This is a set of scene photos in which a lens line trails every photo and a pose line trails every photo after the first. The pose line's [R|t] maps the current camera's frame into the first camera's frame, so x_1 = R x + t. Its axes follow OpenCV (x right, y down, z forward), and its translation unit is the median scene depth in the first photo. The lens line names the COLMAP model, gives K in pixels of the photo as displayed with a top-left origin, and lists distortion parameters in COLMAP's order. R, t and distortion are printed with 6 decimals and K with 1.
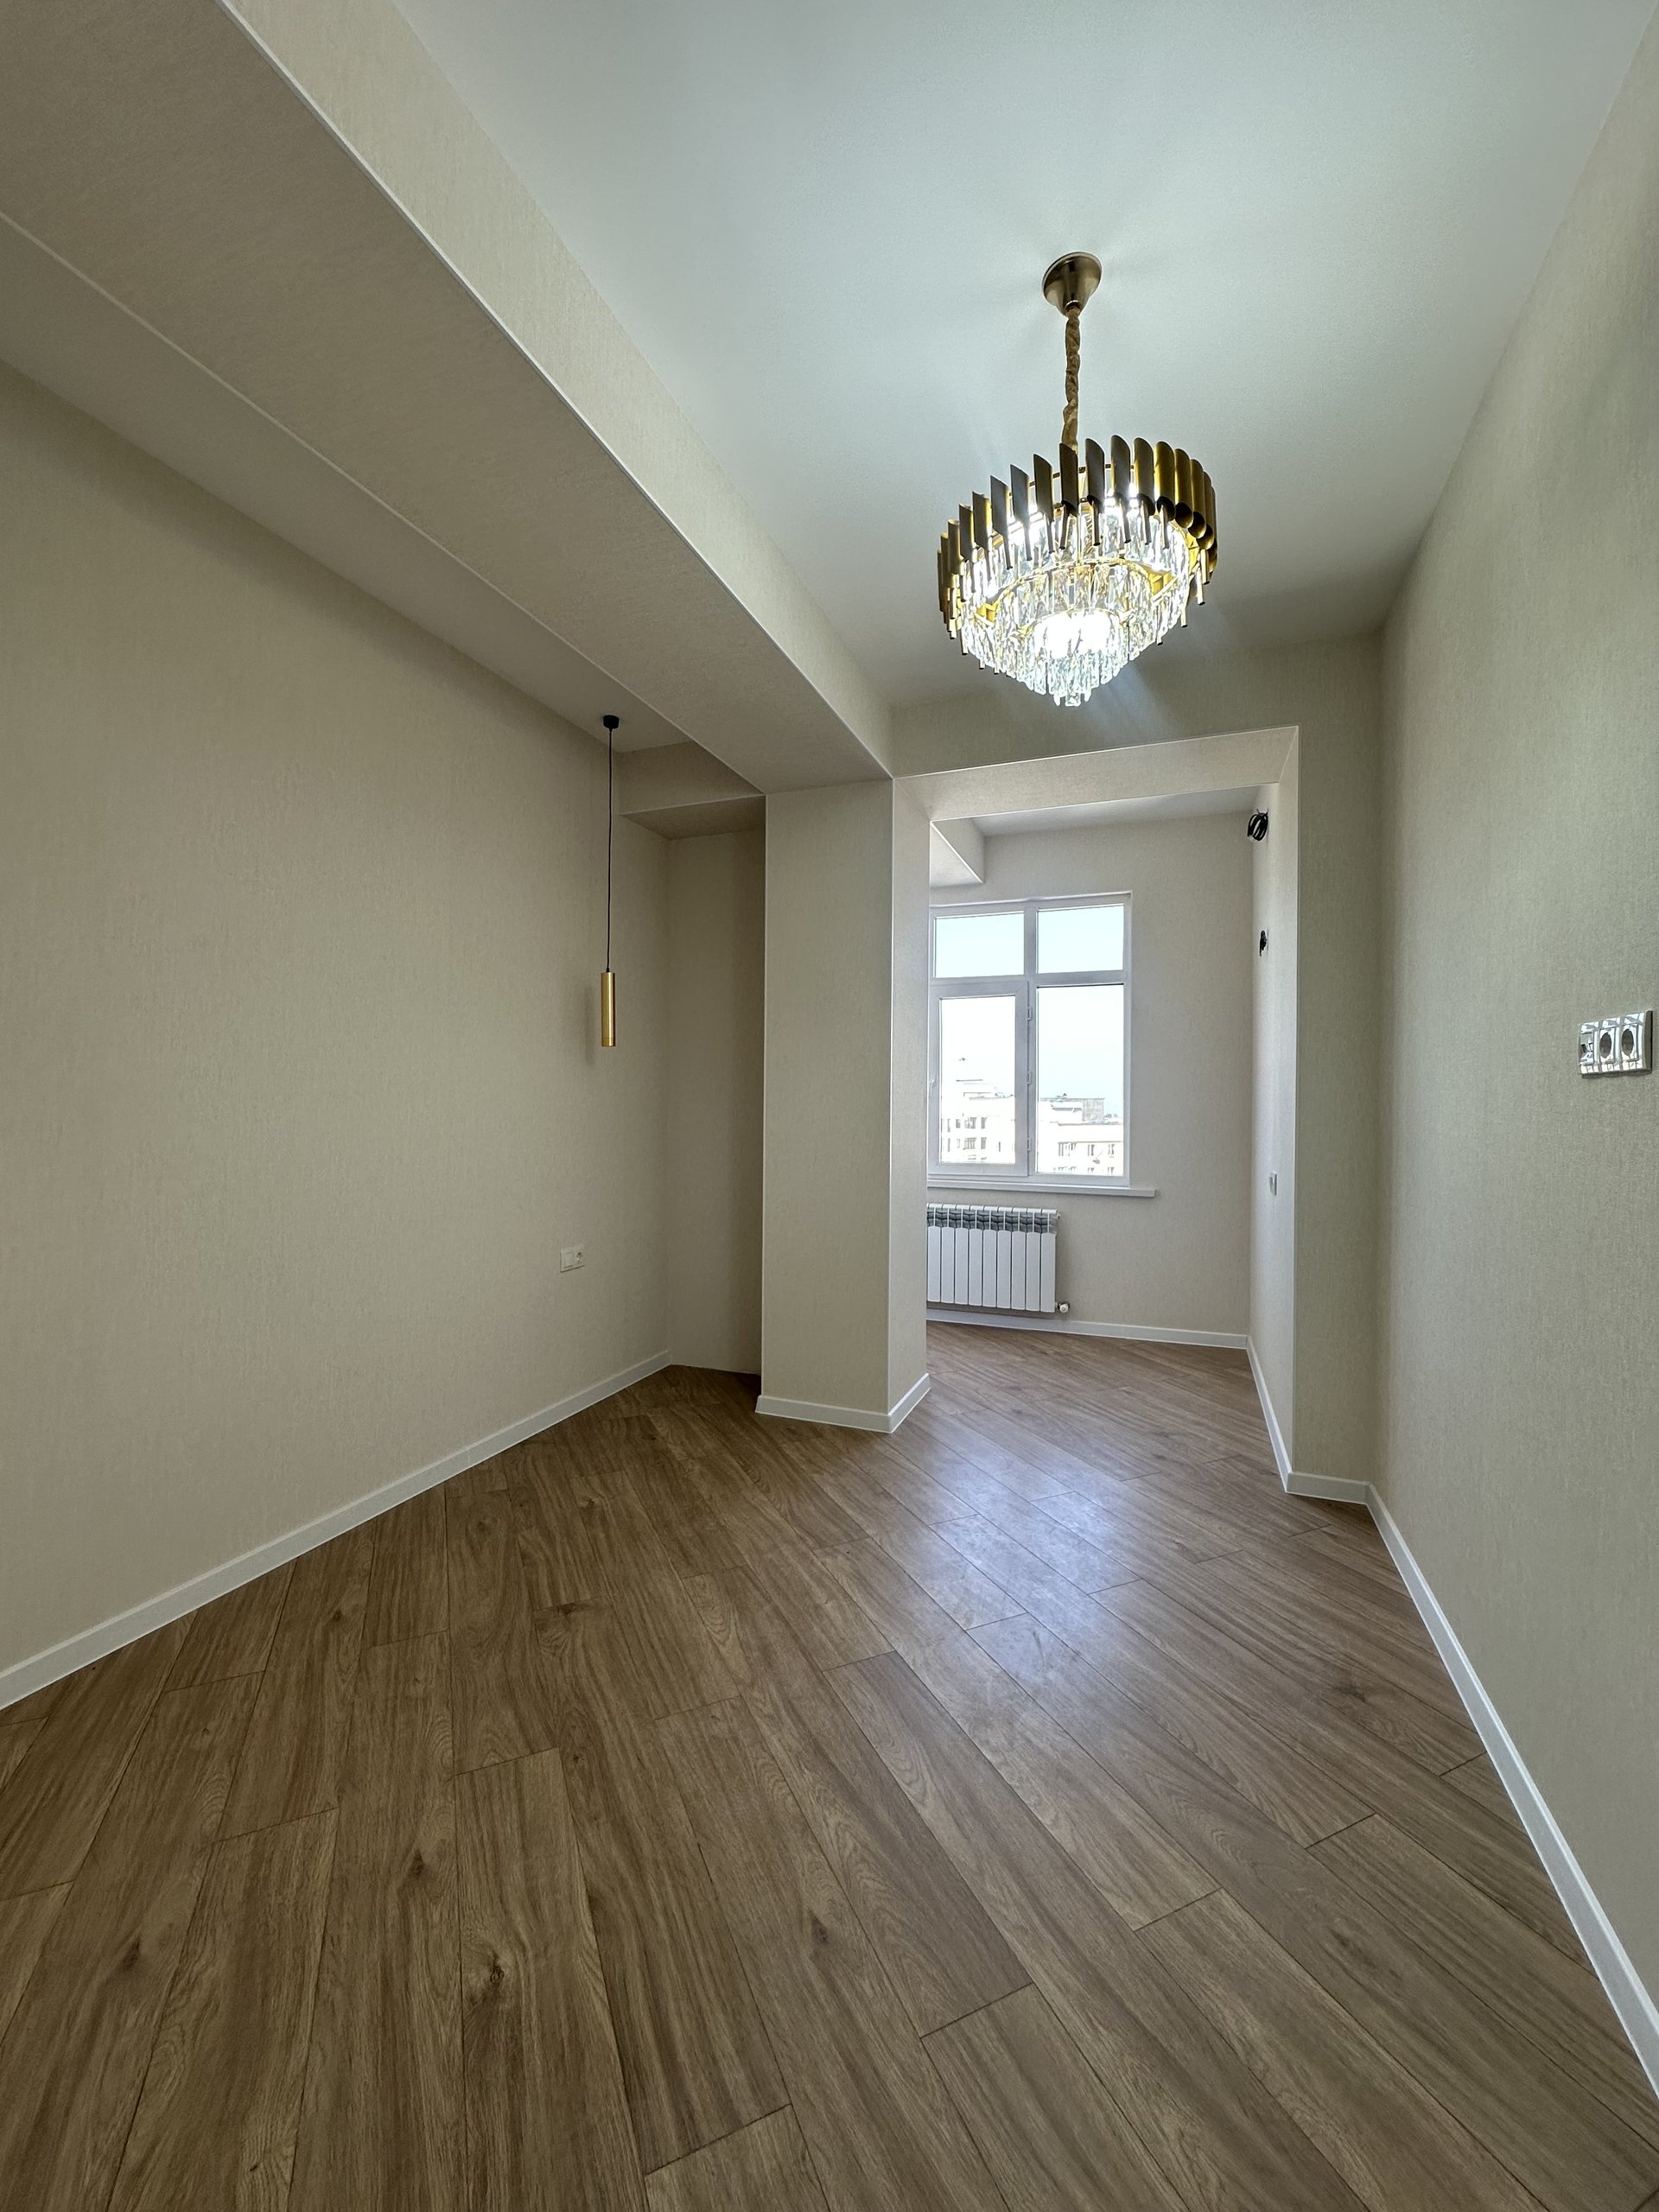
lens RADIAL K [[891.9, 0, 822.0], [0, 891.9, 1104.7], [0, 0, 1]] dist [-0.003679, 0.000051]
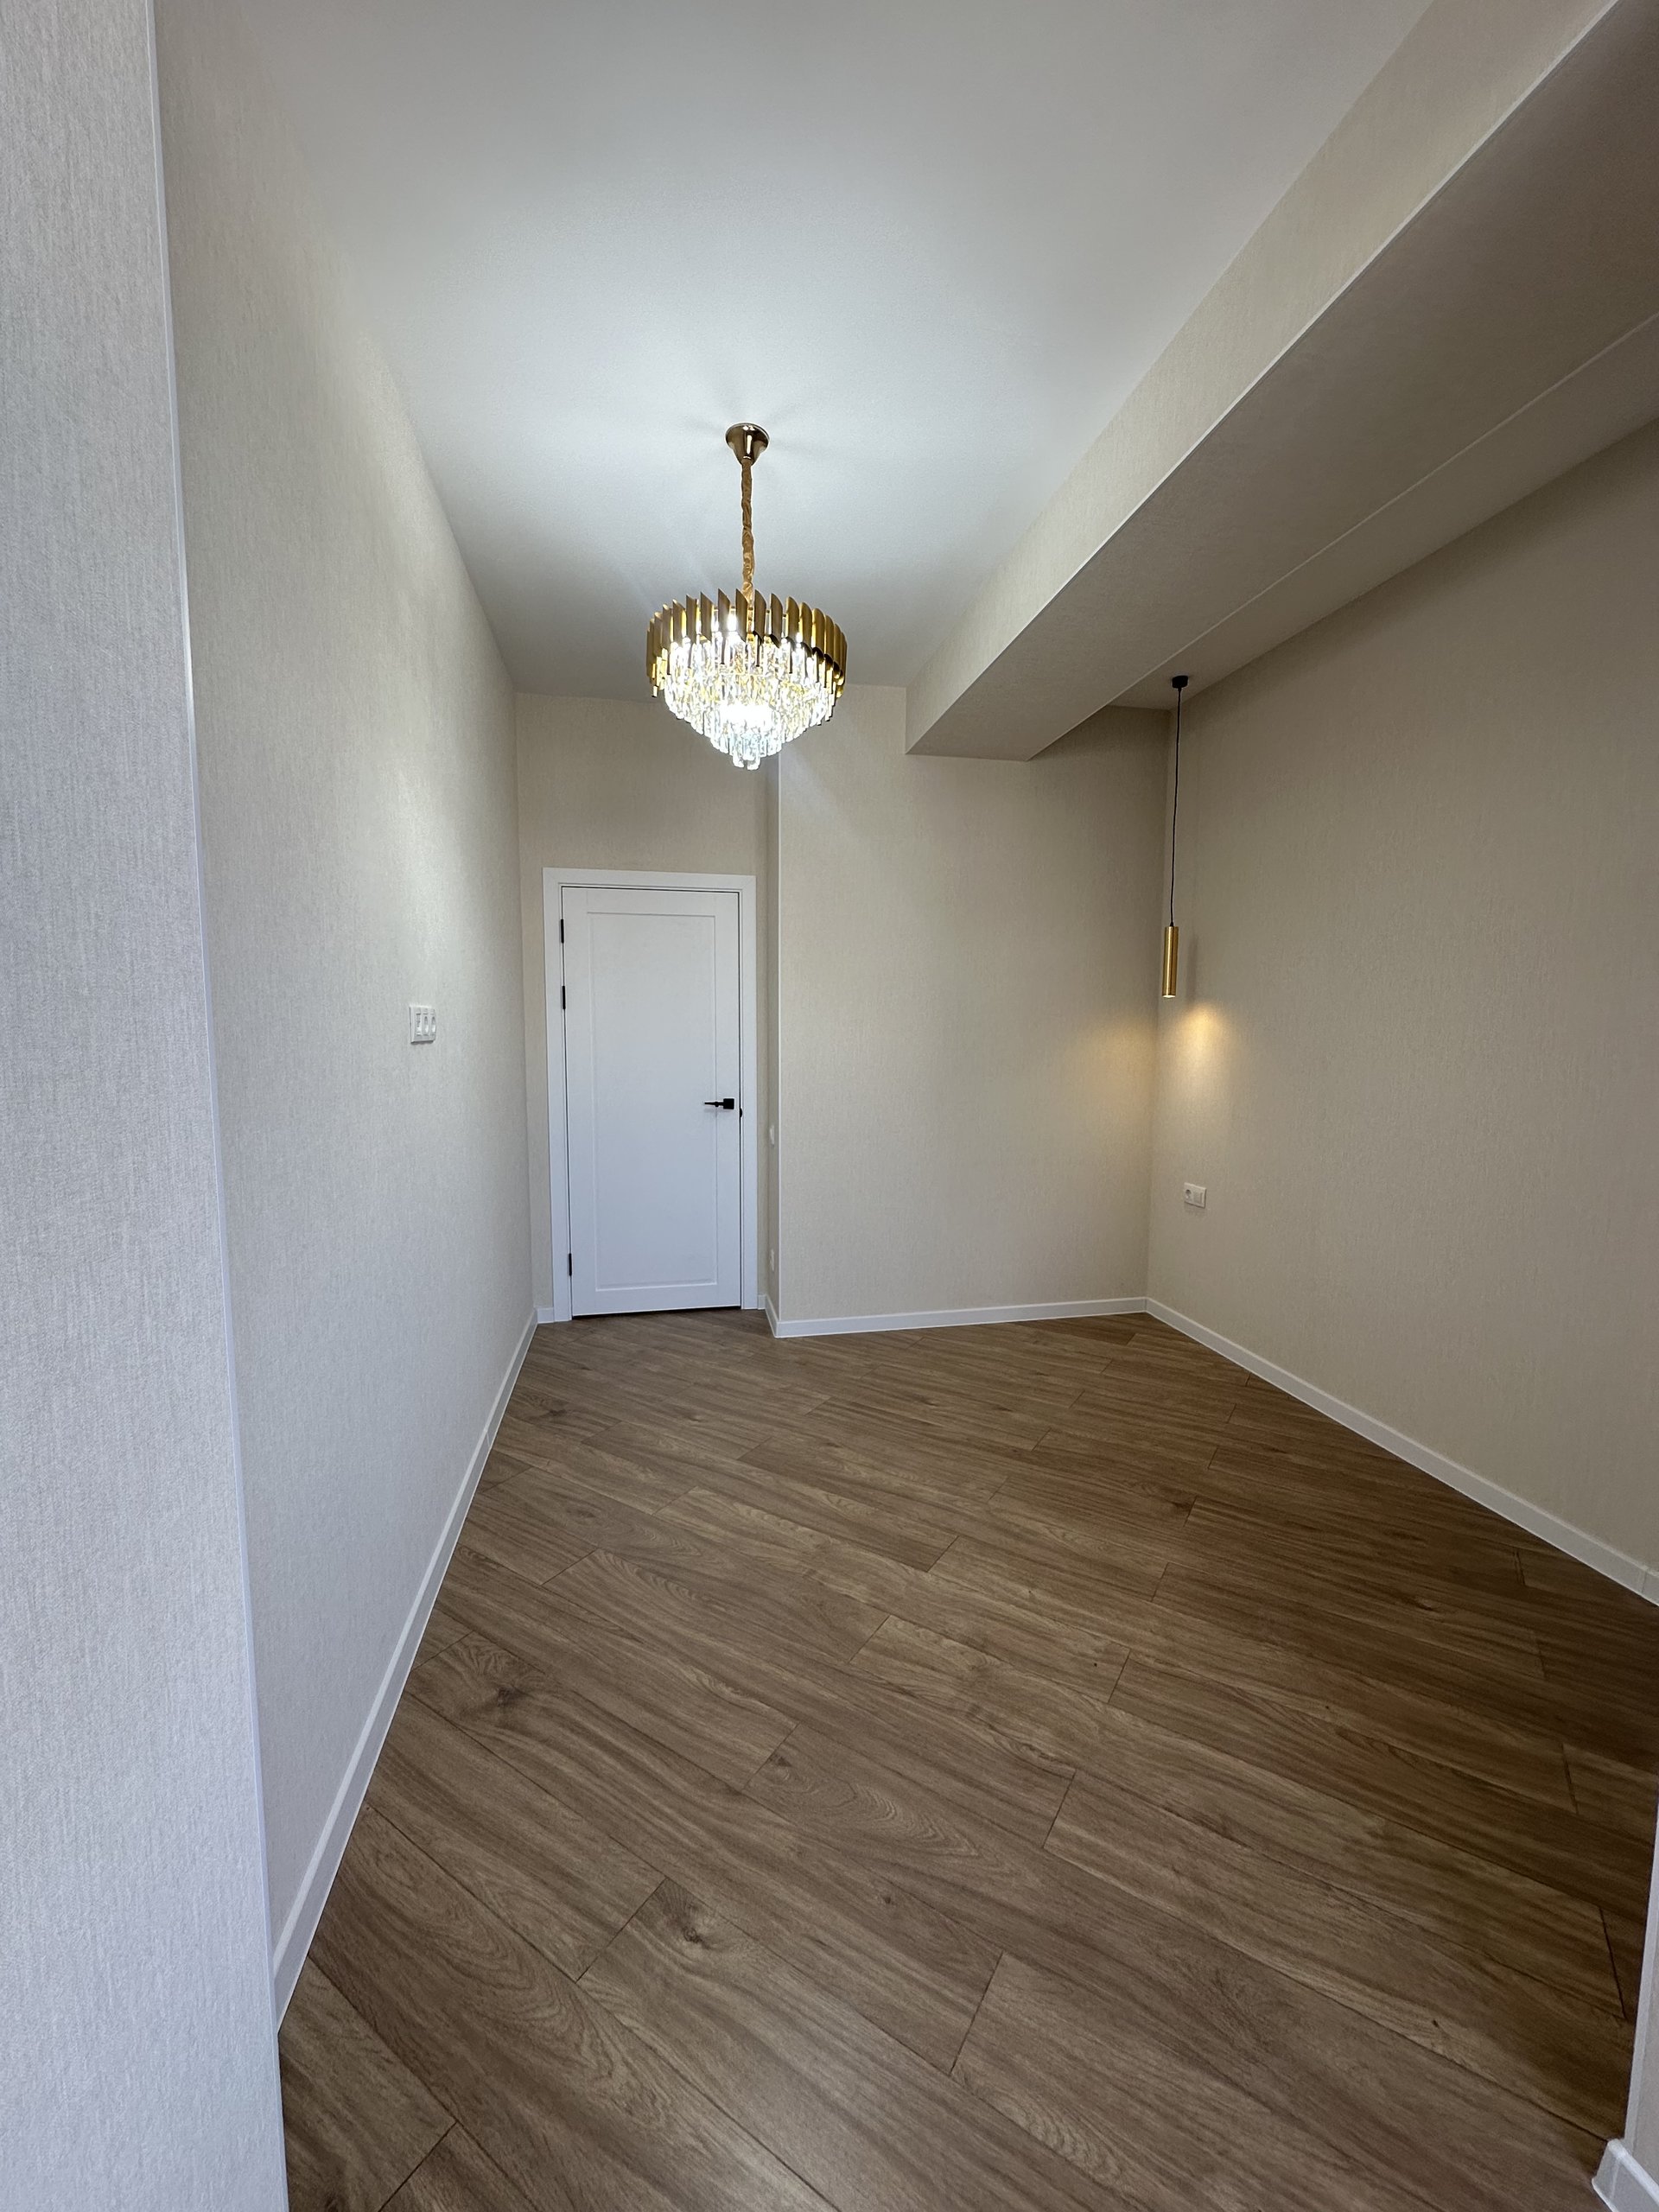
lens RADIAL K [[891.9, 0, 821.9], [0, 891.9, 1121.5], [0, 0, 1]] dist [-0.003679, 0.000051]
pose [[-0.843957, 0.048032, -0.534257, 0.795398], [-0.010534, 0.994307, 0.106033, -0.045409], [0.536308, 0.095115, -0.838646, 1.920364]]
